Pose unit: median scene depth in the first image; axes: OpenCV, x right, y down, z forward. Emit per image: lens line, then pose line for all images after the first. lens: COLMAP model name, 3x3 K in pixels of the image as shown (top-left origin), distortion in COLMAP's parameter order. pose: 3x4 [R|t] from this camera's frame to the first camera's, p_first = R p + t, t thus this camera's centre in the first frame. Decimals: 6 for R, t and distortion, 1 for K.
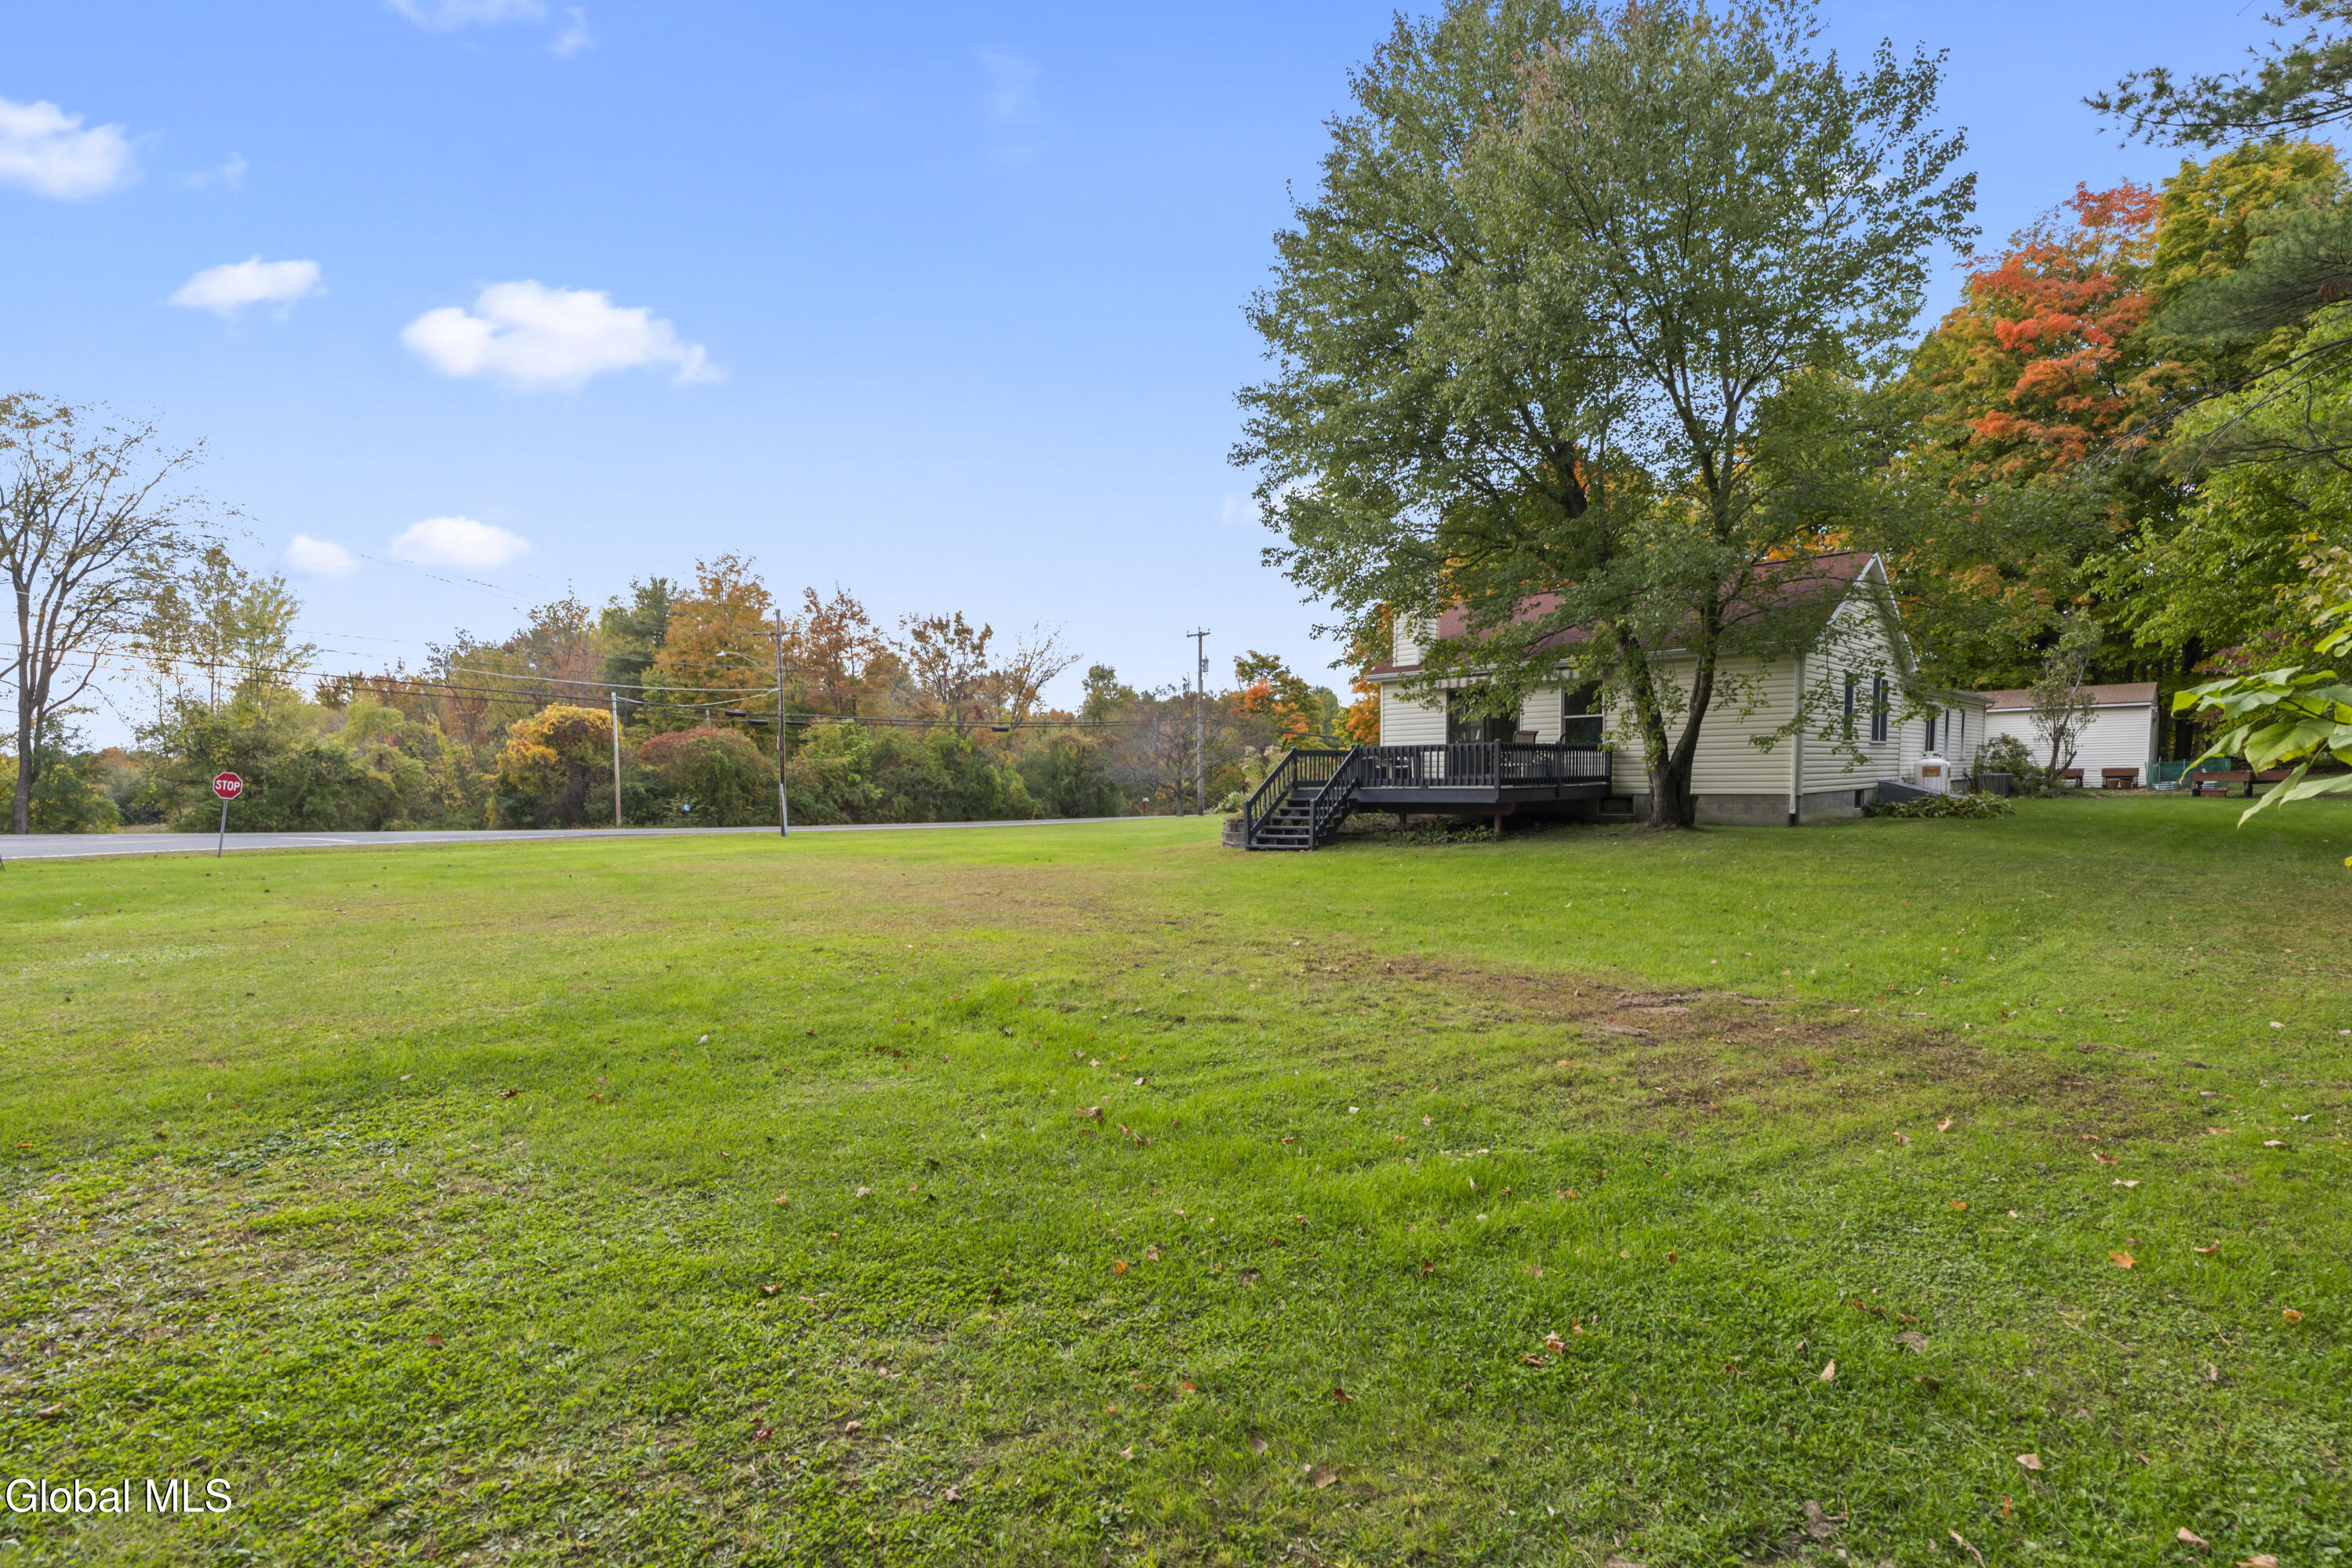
lens RADIAL K [[1111.7, 0, 1188.8], [0, 1111.7, 859.9], [0, 0, 1]] dist [0.004620, 0.000516]
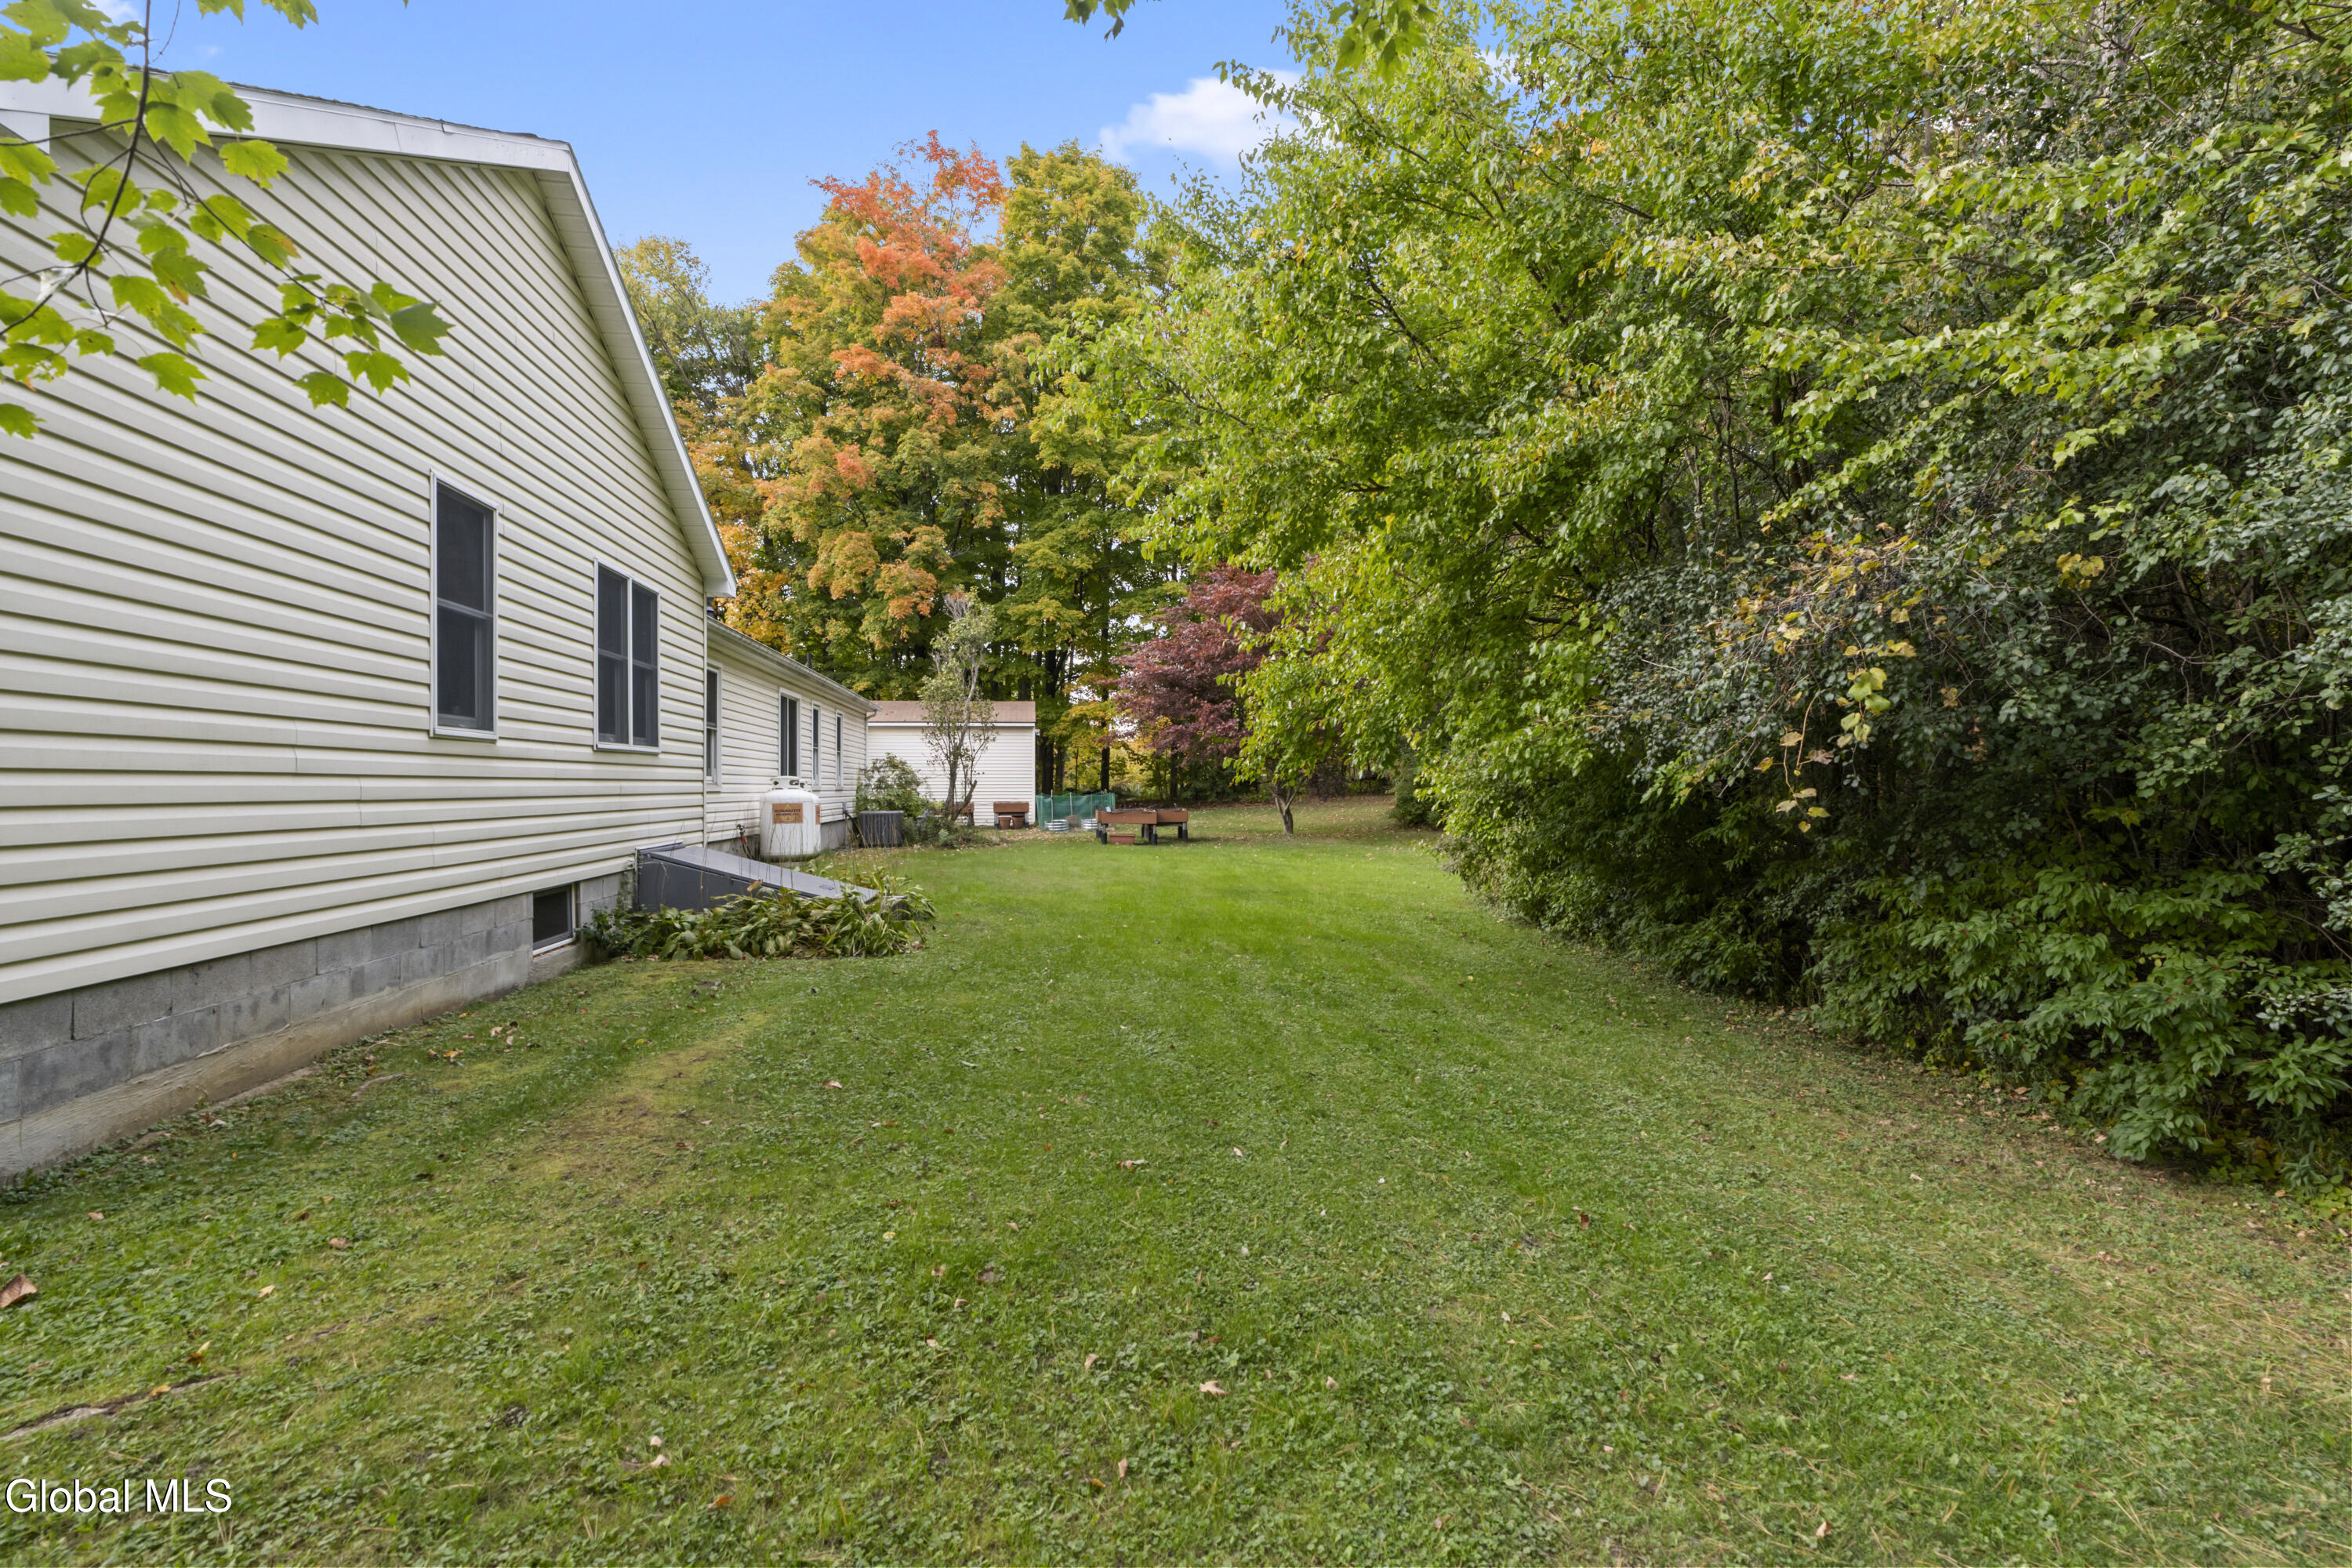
lens RADIAL K [[1151.8, 0, 1182.3], [0, 1151.8, 788.3], [0, 0, 1]] dist [0.002626, 0.000035]
pose [[0.631831, 0.011413, 0.775022, 0.282669], [0.054187, 0.996795, -0.058855, -0.038430], [-0.773210, 0.079183, 0.629187, 0.399531]]
